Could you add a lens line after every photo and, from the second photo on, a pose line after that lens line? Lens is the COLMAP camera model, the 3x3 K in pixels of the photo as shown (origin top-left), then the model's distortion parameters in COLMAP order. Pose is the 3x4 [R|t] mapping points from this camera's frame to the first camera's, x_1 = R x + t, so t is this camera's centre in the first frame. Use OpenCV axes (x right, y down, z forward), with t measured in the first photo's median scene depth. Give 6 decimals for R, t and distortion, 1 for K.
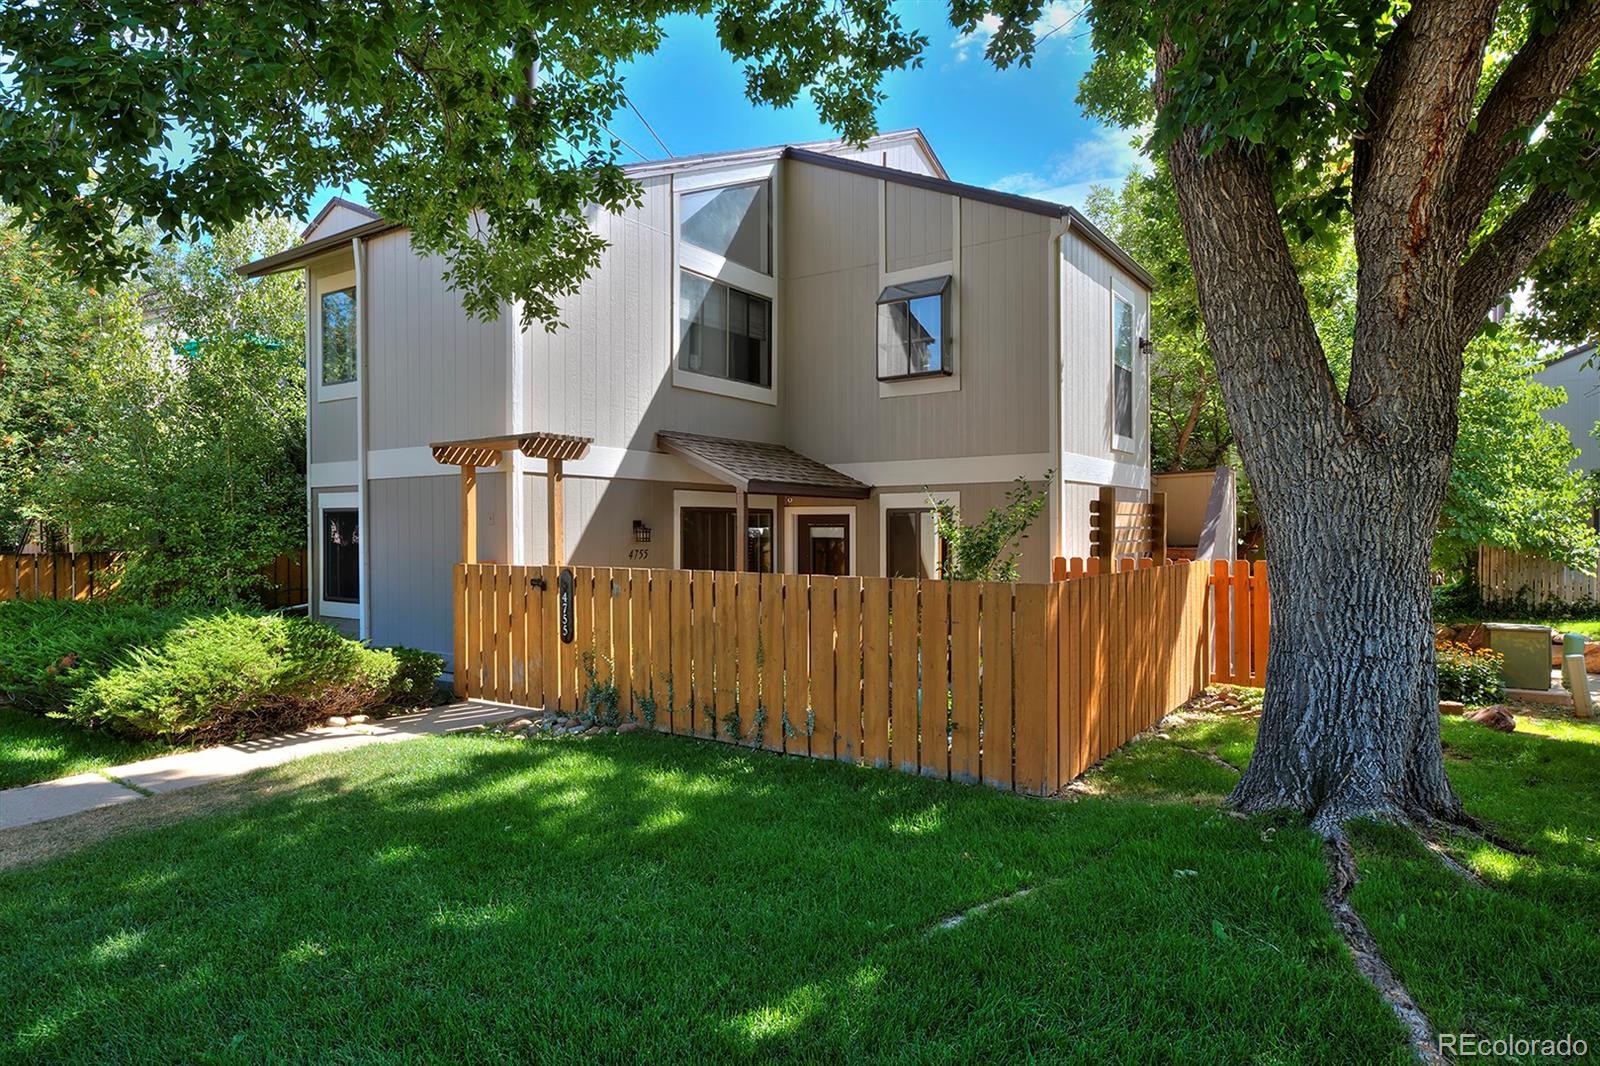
lens RADIAL K [[906.7, 0, 800.0], [0, 906.7, 533.0], [0, 0, 1]] dist [-0.002160, -0.001134]
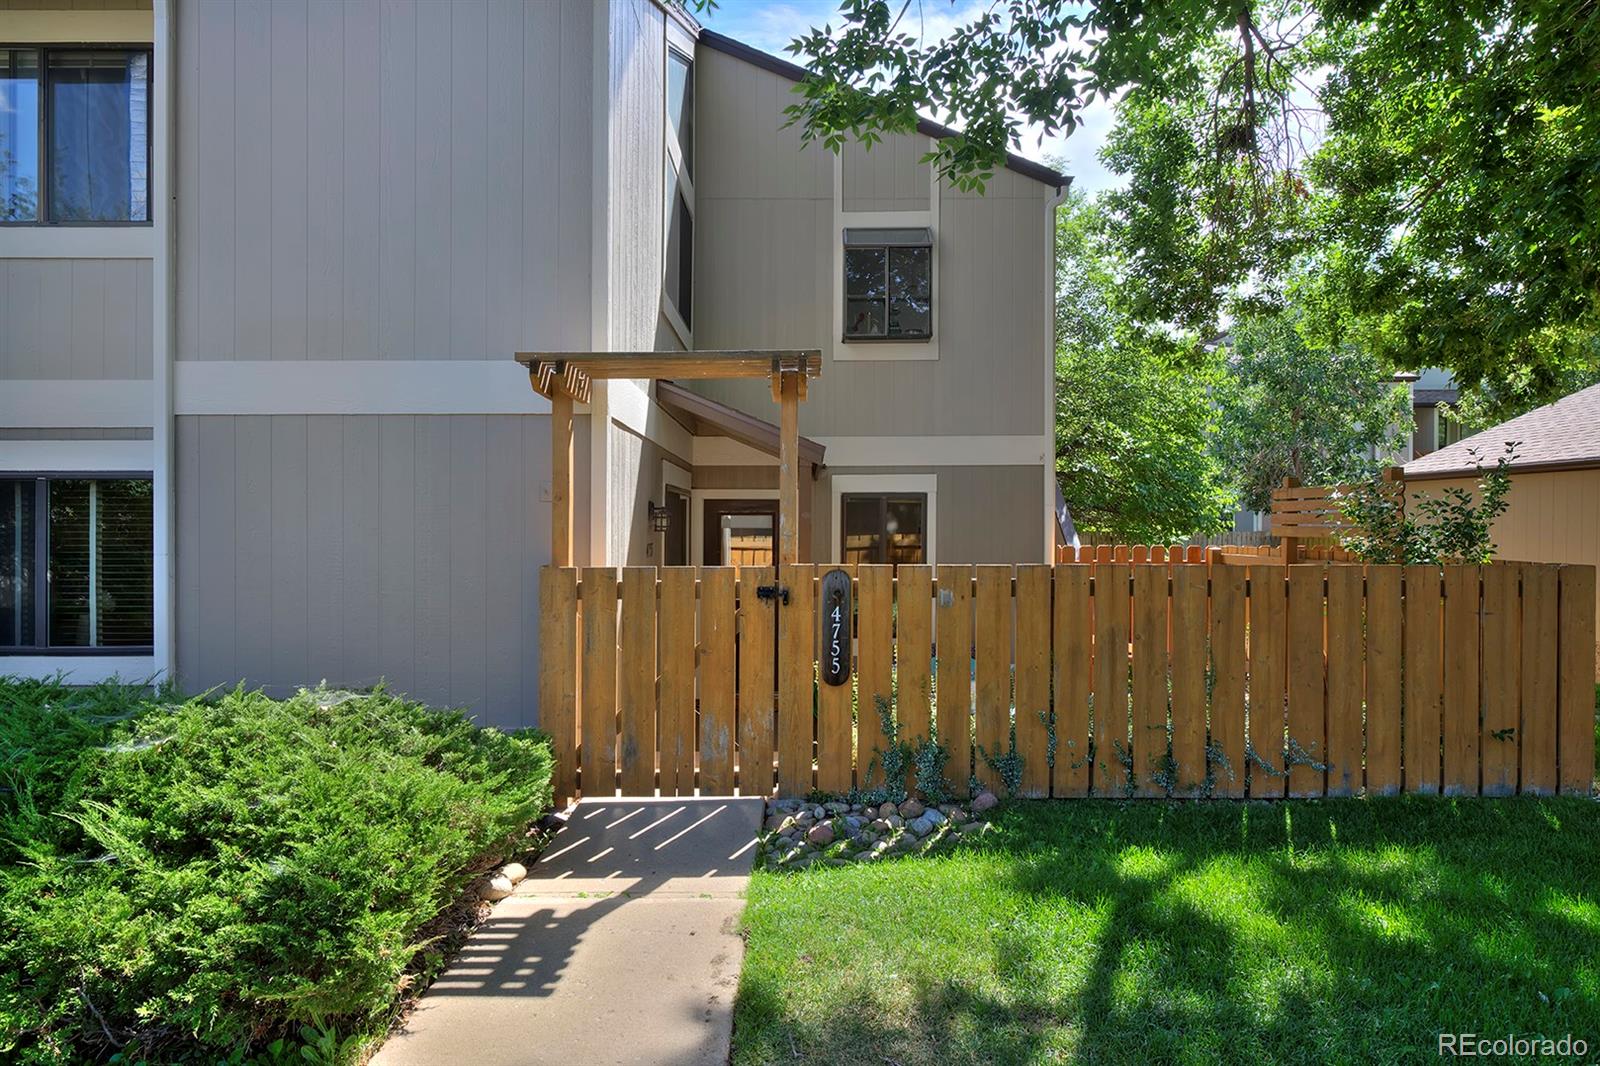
lens RADIAL K [[940.3, 0, 800.0], [0, 940.3, 533.0], [0, 0, 1]] dist [0.002265, 0.000633]
pose [[0.827399, -0.005452, 0.561589, -0.610561], [0.005041, 0.999985, 0.002280, 0.011516], [-0.561592, 0.000944, 0.827414, 0.436344]]
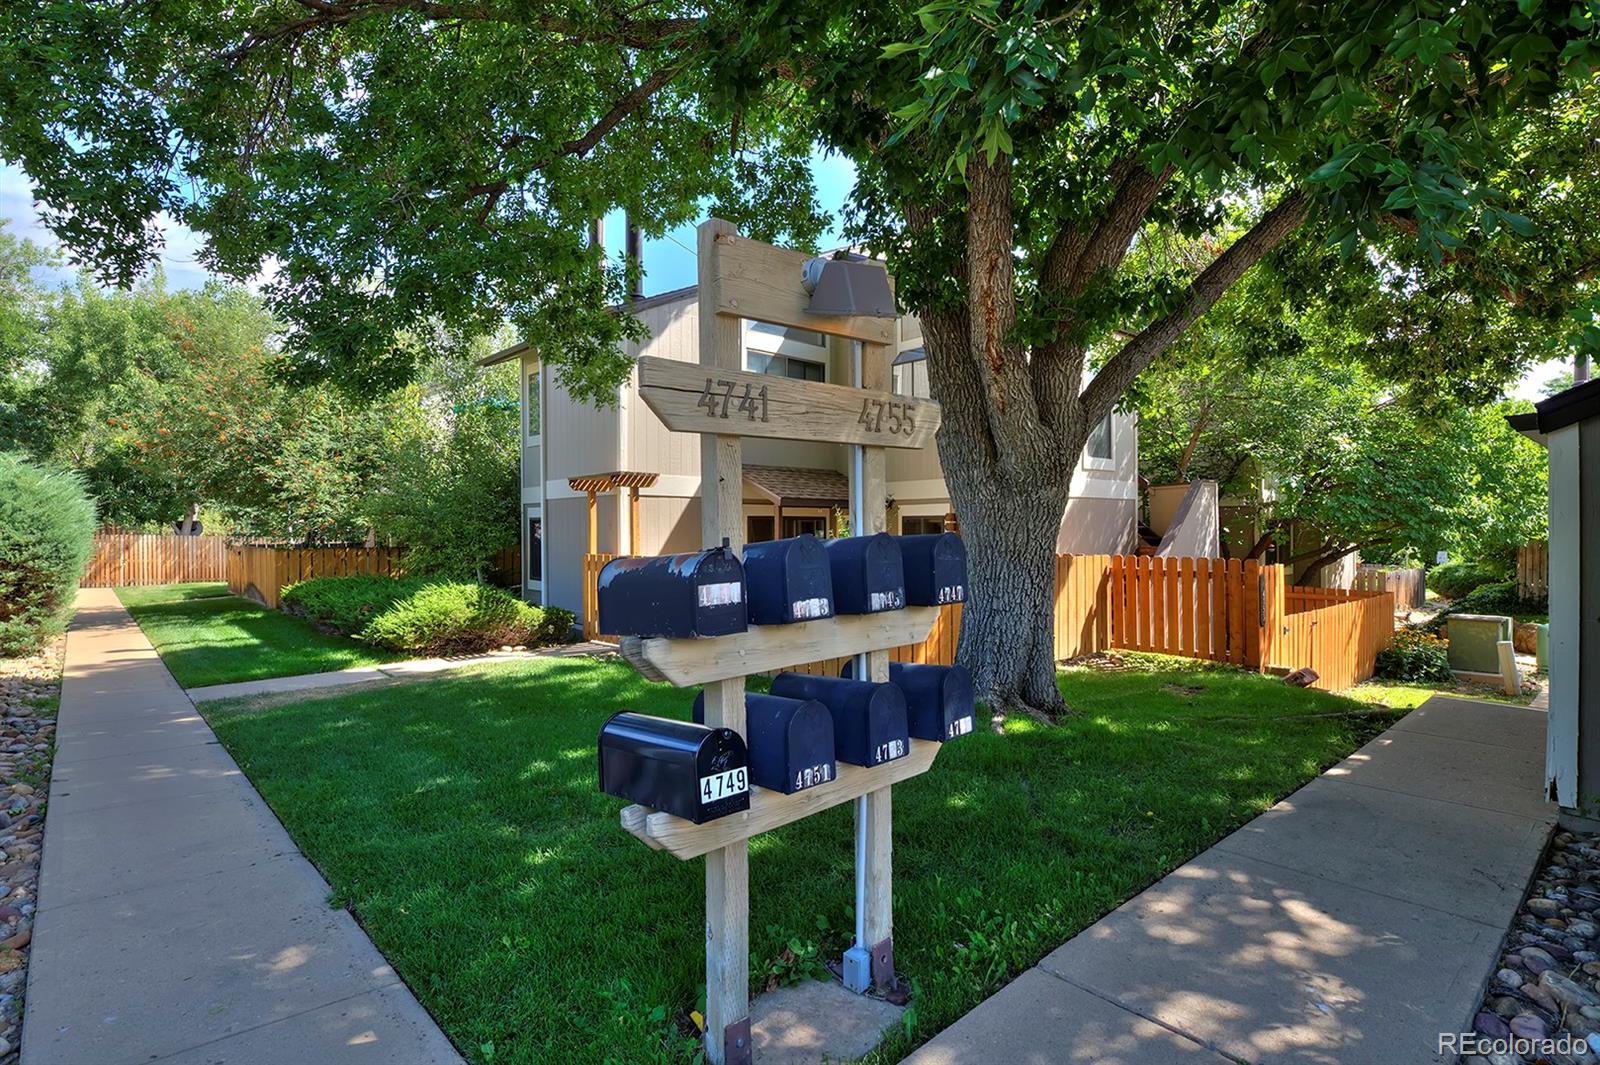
lens RADIAL K [[789.1, 0, 800.0], [0, 789.1, 532.5], [0, 0, 1]] dist [0.001396, 0.000075]
pose [[0.974268, -0.000012, -0.225393, 0.304921], [-0.000315, 0.999999, -0.001414, -0.001769], [0.225393, 0.001449, 0.974267, -0.255684]]
